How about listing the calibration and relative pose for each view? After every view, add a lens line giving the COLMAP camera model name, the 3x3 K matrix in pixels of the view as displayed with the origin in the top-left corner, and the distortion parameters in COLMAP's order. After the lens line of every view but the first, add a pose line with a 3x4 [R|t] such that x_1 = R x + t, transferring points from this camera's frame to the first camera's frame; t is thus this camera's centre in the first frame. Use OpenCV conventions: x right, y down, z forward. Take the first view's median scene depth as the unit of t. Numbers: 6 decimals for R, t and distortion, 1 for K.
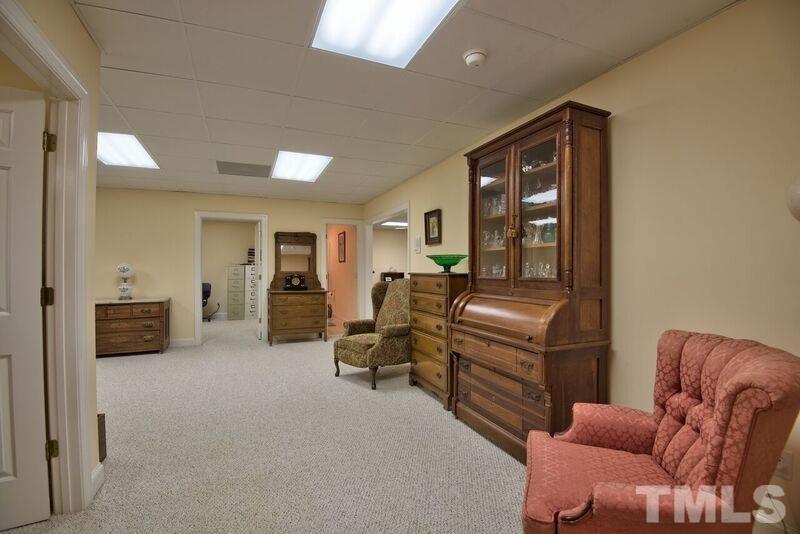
lens RADIAL K [[366.7, 0, 400.6], [0, 366.7, 269.3], [0, 0, 1]] dist [0.036308, -0.027993]
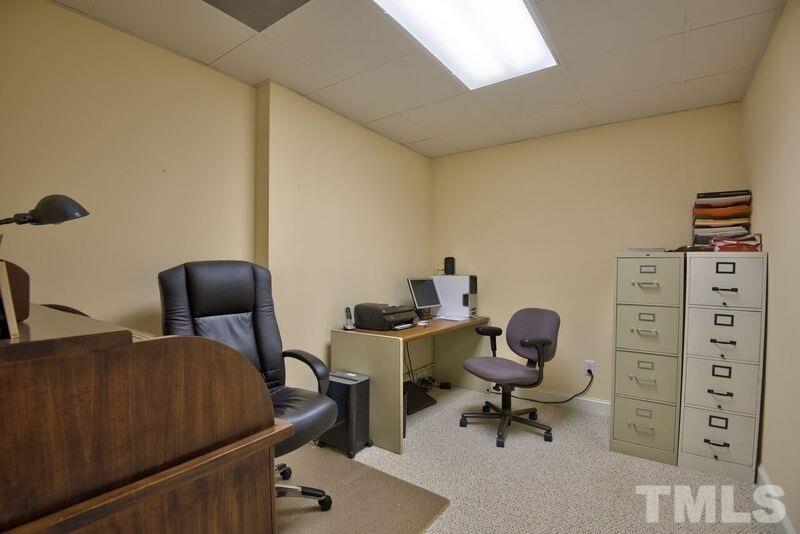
lens RADIAL K [[366.7, 0, 400.6], [0, 366.7, 269.3], [0, 0, 1]] dist [0.036308, -0.027993]
pose [[0.514038, 0.009214, -0.857718, -0.303992], [-0.002261, 0.999953, 0.009386, -0.001633], [0.857764, -0.002885, 0.514035, 0.703957]]
